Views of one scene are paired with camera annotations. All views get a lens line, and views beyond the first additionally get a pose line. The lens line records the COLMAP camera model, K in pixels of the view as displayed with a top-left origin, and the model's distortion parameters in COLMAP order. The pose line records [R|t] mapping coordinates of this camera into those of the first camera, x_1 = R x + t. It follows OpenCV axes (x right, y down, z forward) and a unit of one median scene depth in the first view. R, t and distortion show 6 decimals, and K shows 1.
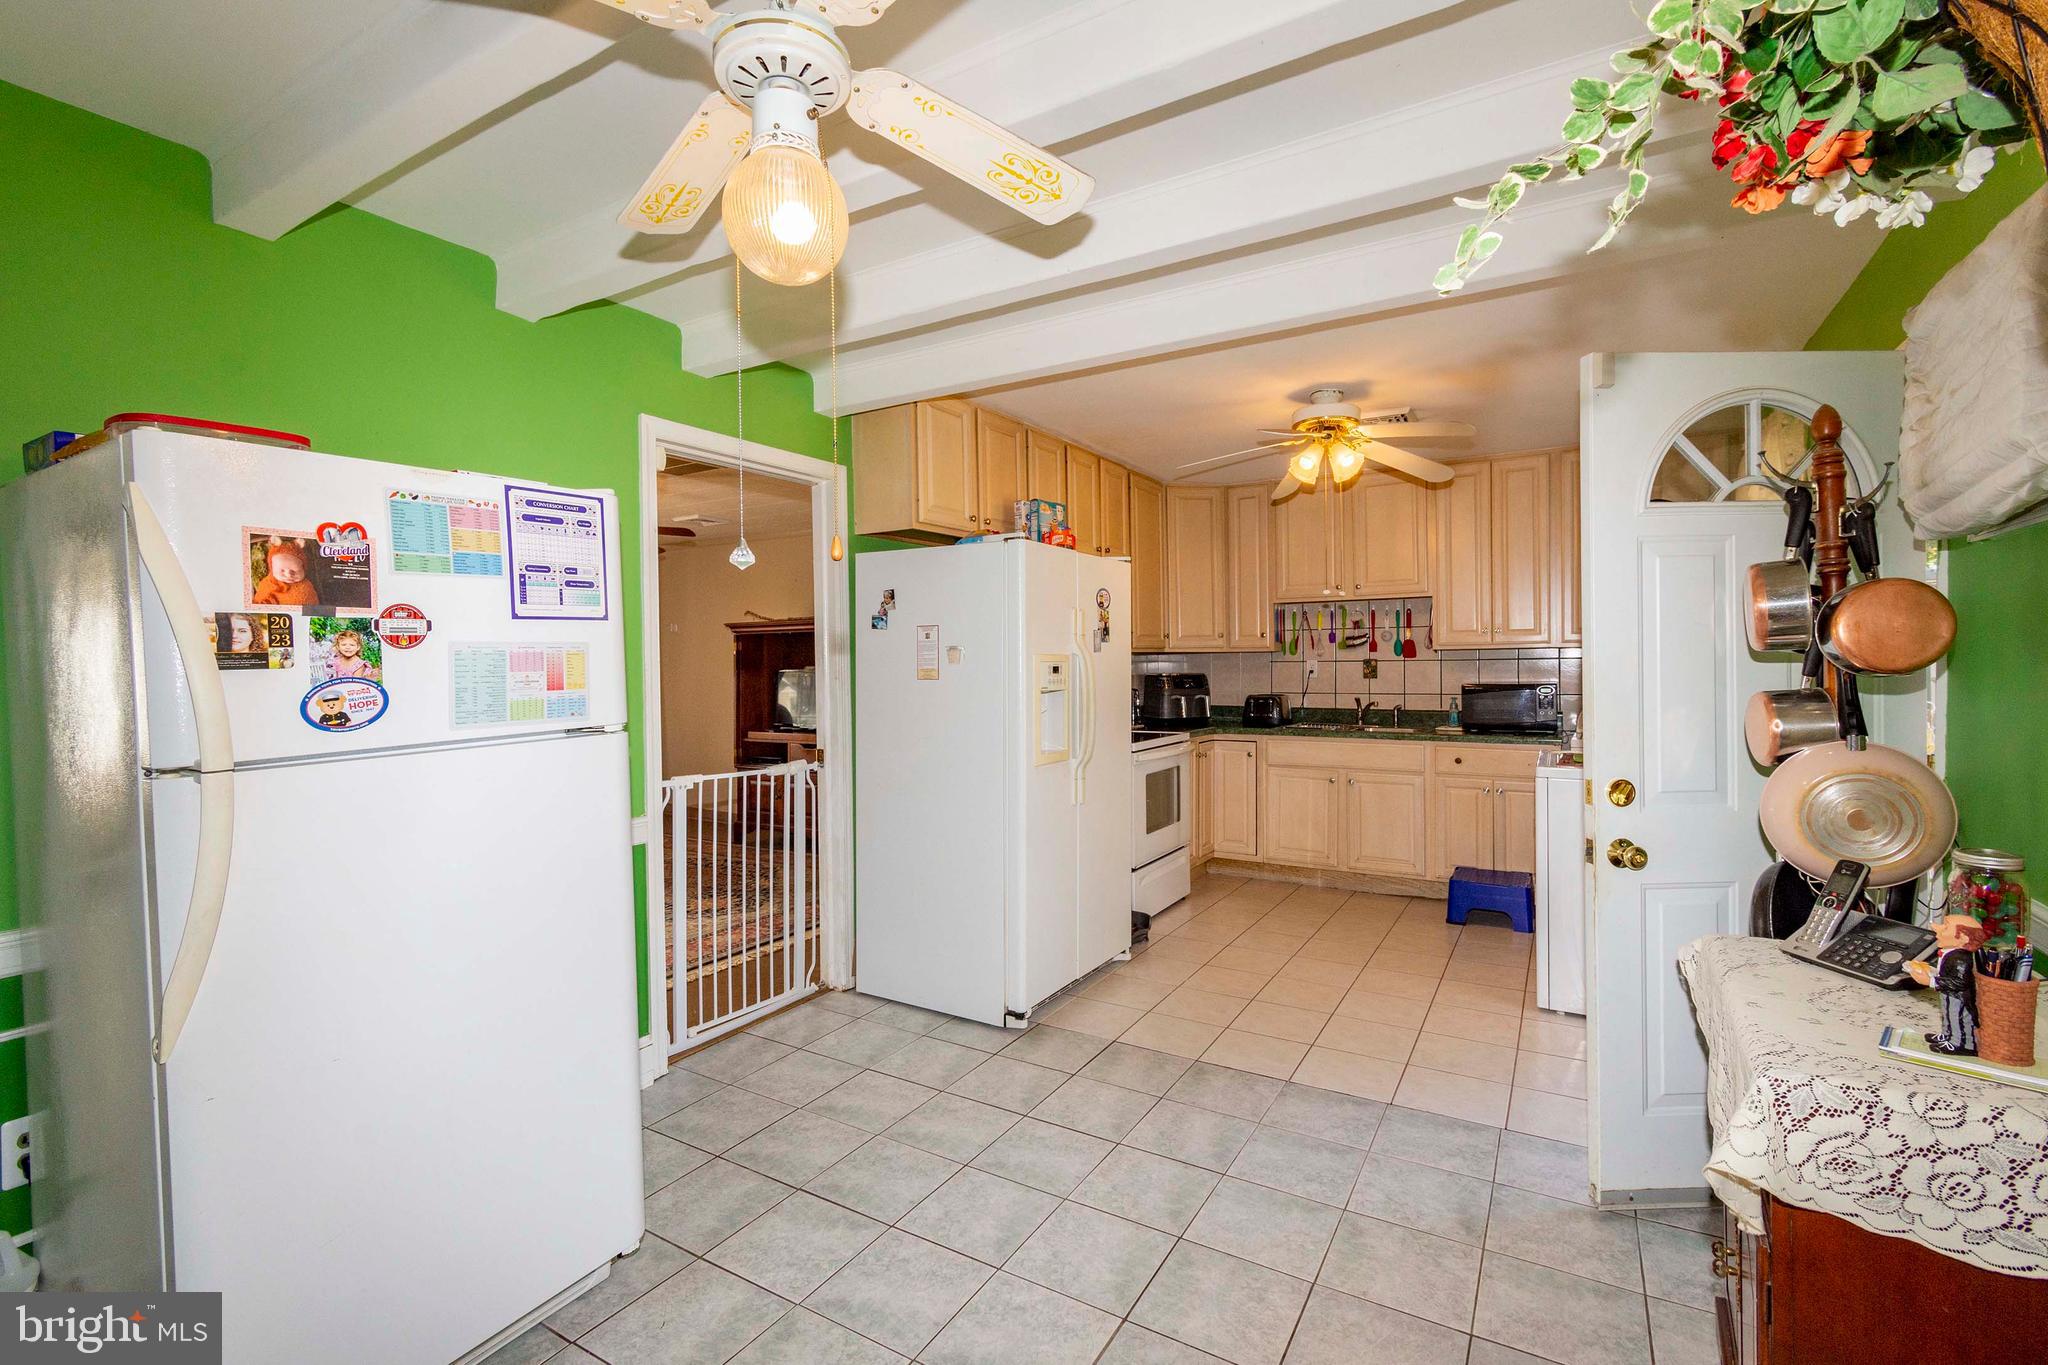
lens RADIAL K [[905.6, 0, 1029.1], [0, 905.6, 670.2], [0, 0, 1]] dist [0.004783, -0.001833]
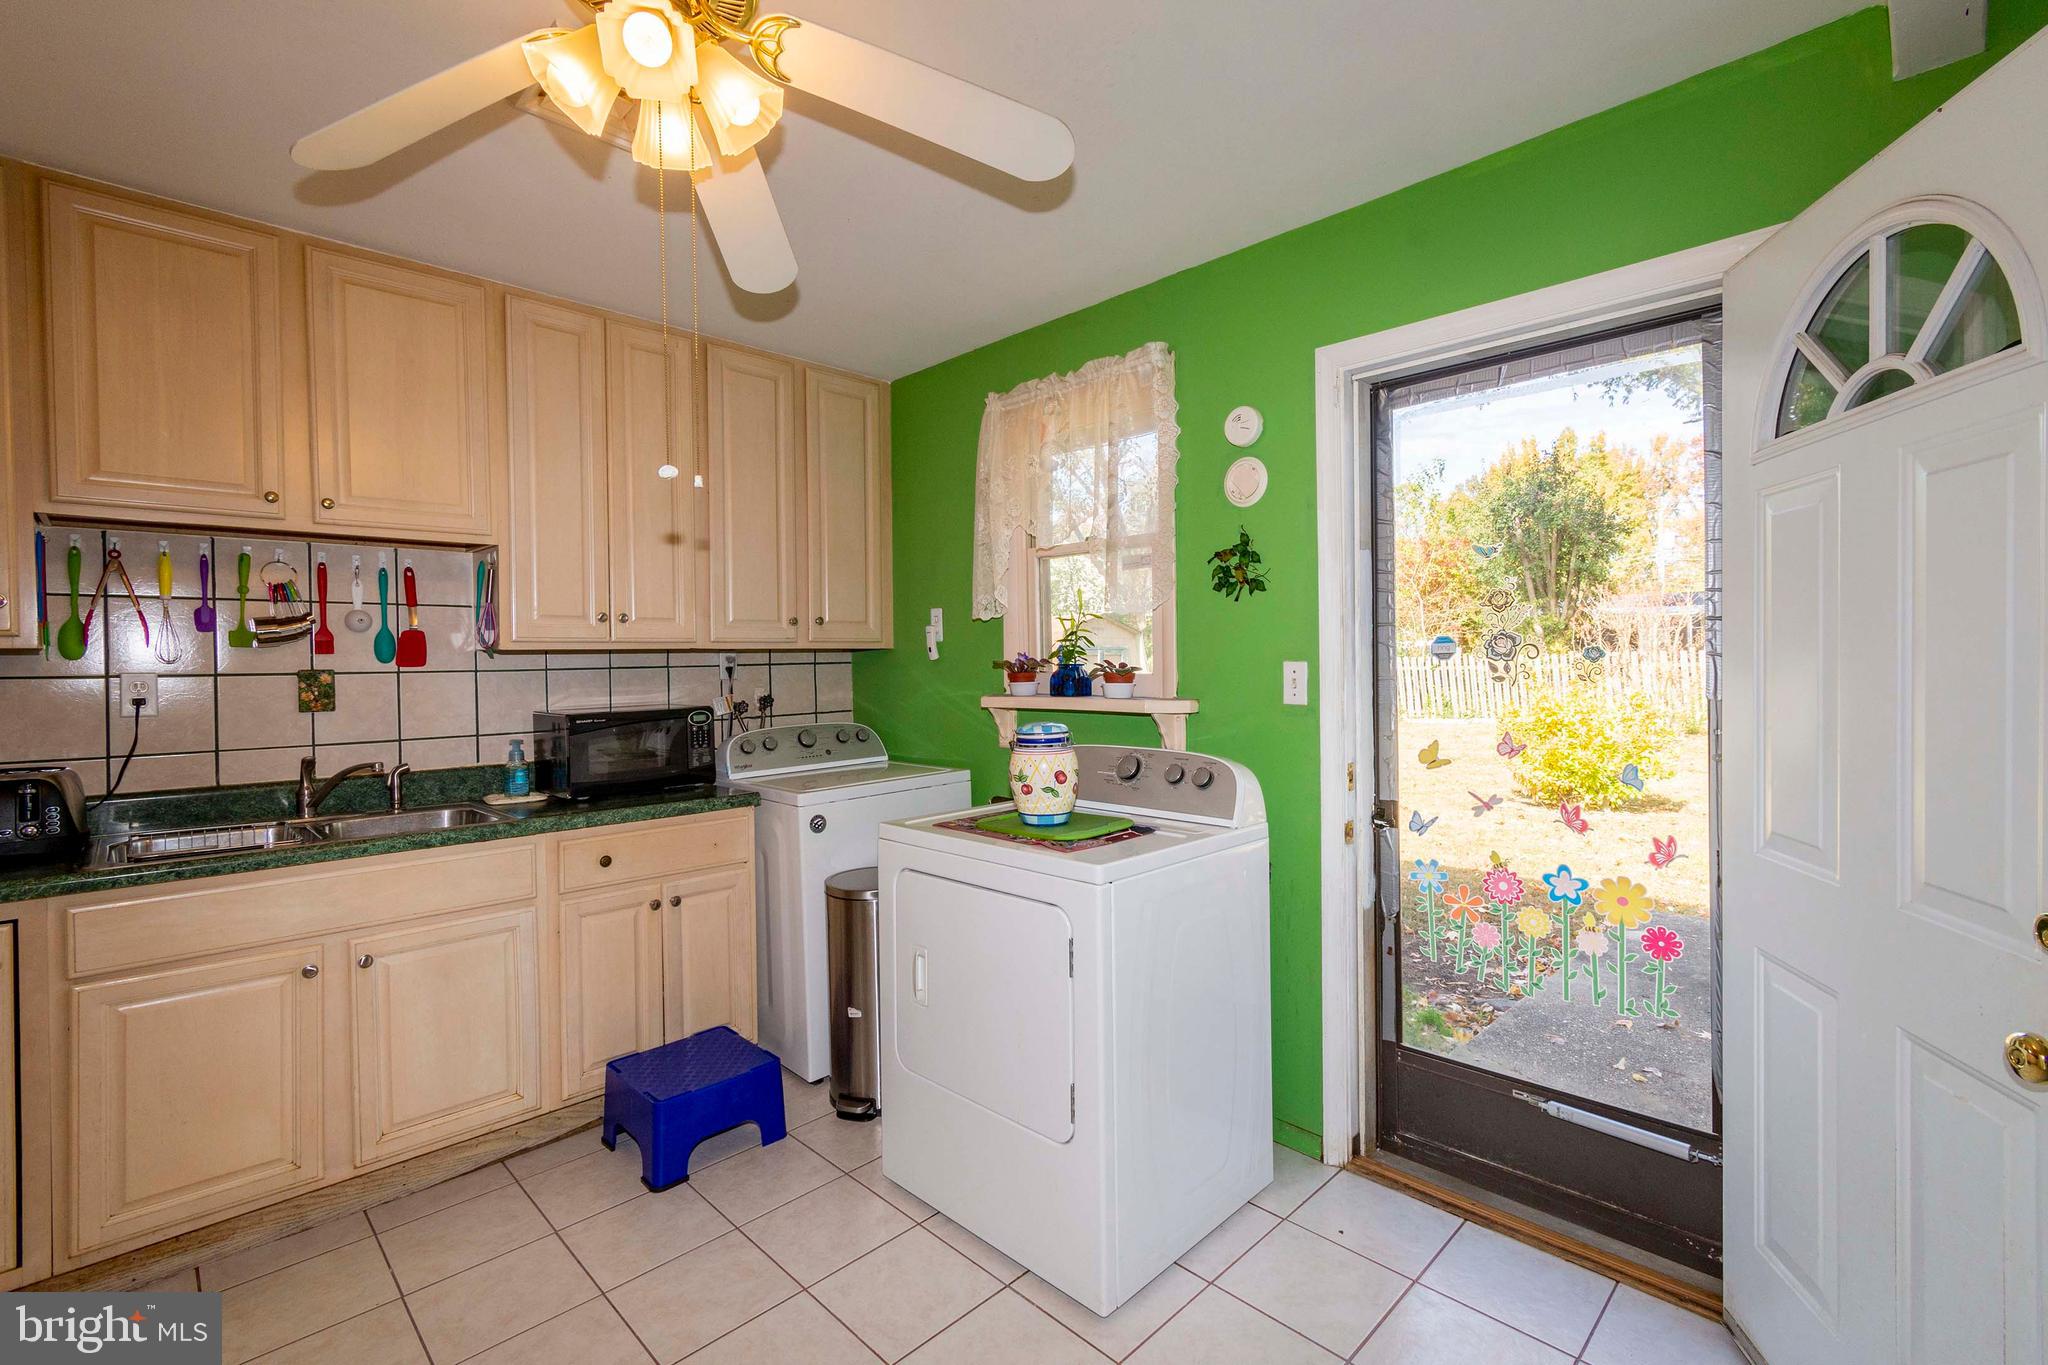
lens RADIAL K [[905.6, 0, 1029.1], [0, 905.6, 670.2], [0, 0, 1]] dist [0.004783, -0.001833]
pose [[0.247292, -0.003543, 0.968934, 0.022579], [0.018498, 0.999828, -0.001065, -0.004967], [-0.968764, 0.018186, 0.247315, 0.564303]]
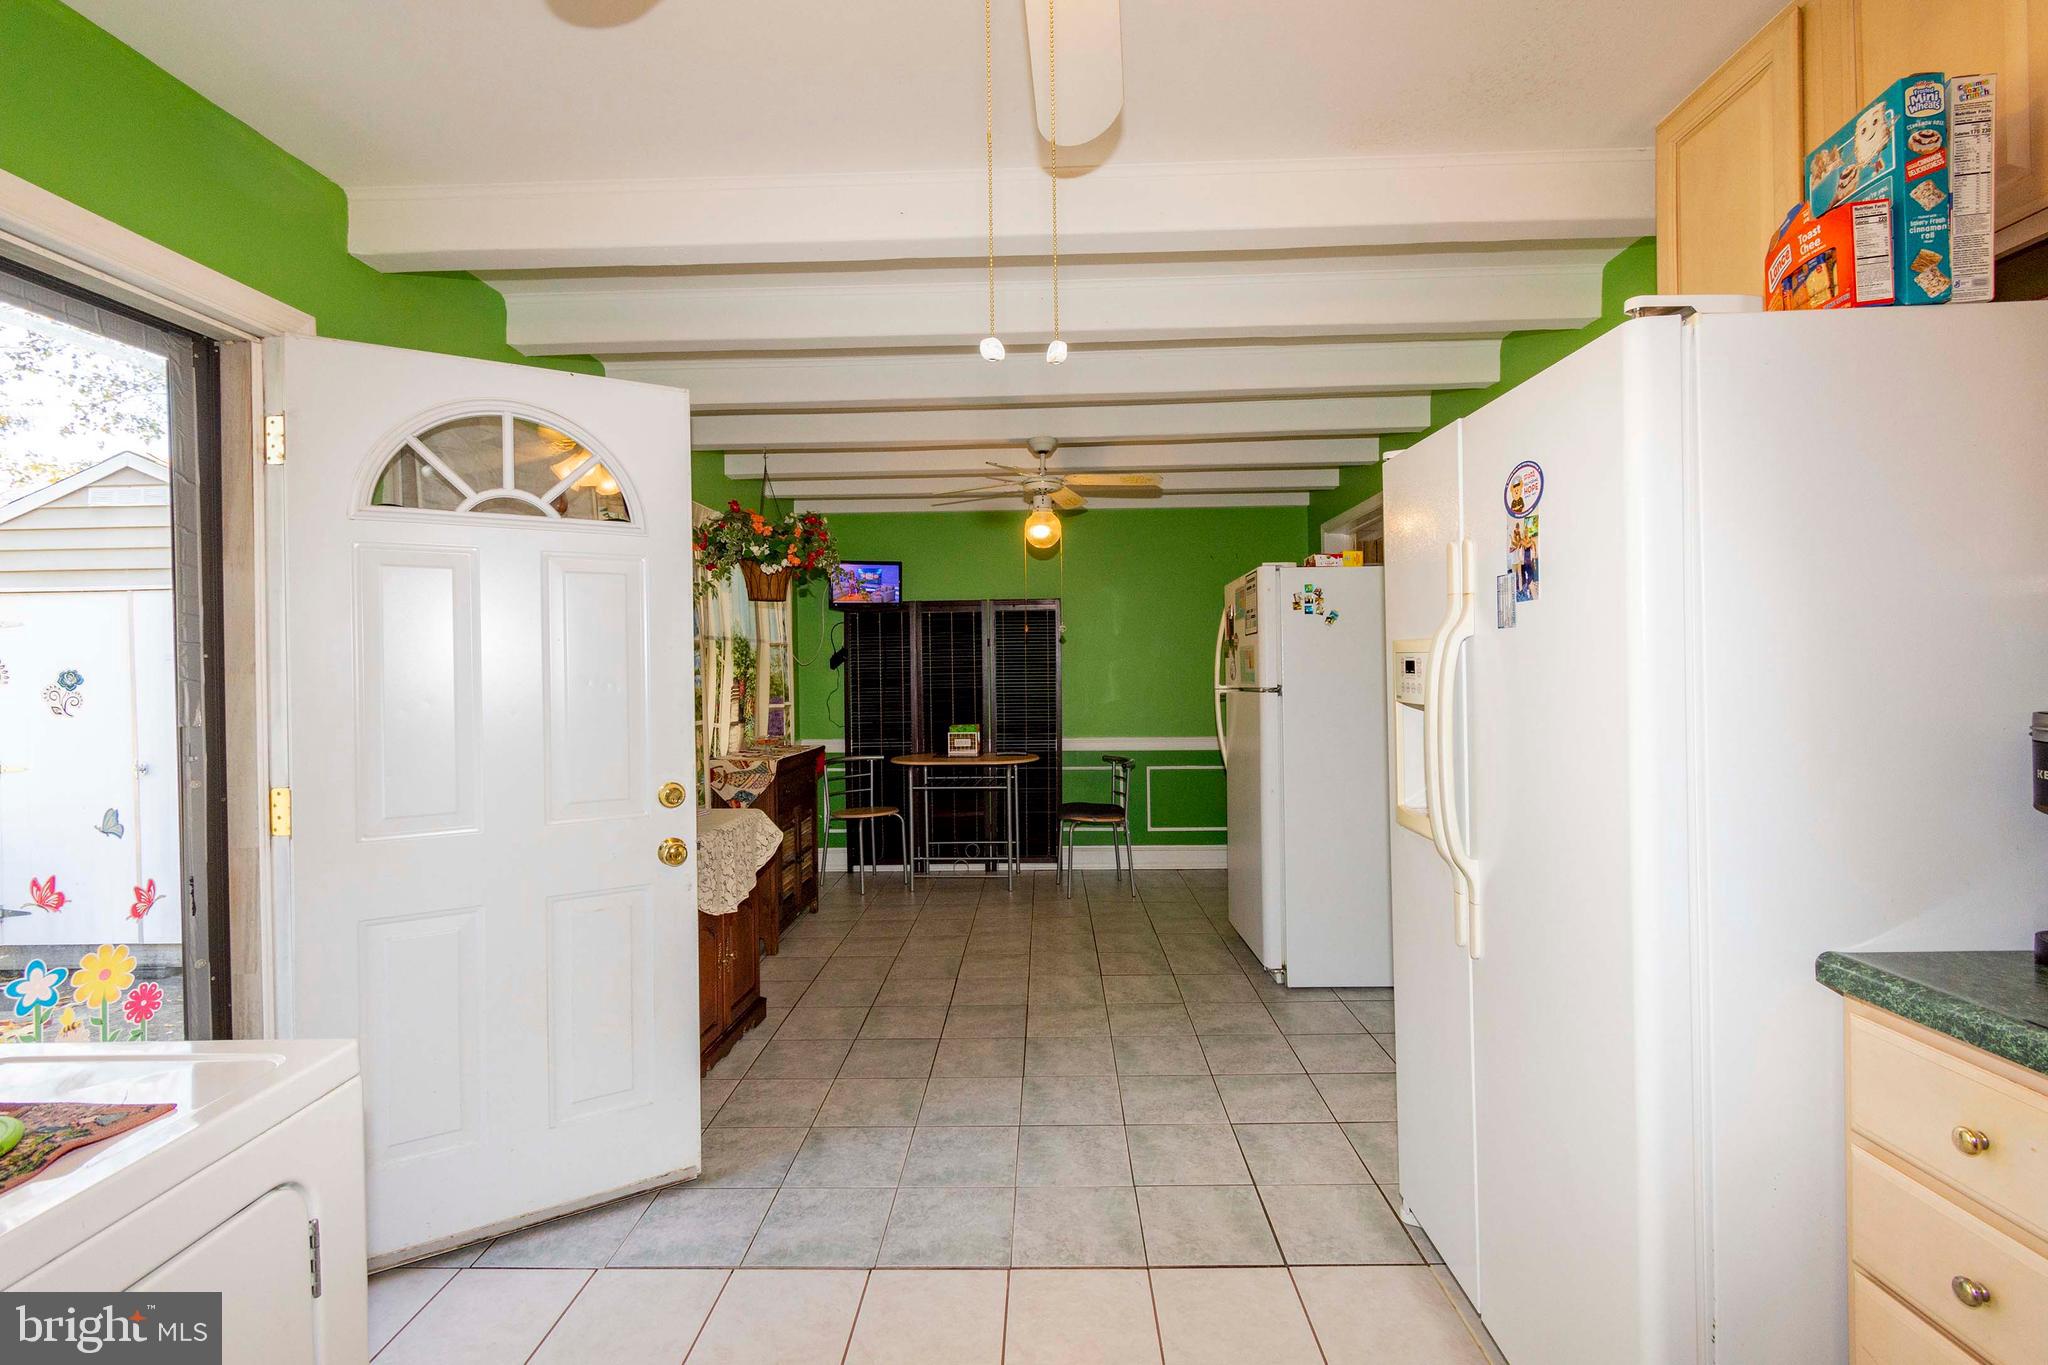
lens RADIAL K [[905.6, 0, 1029.1], [0, 905.6, 670.2], [0, 0, 1]] dist [0.004783, -0.001833]
pose [[-0.868405, 0.030266, -0.494932, 0.319200], [0.023865, 0.999530, 0.019251, -0.009293], [0.495282, 0.004906, -0.868719, 0.851991]]
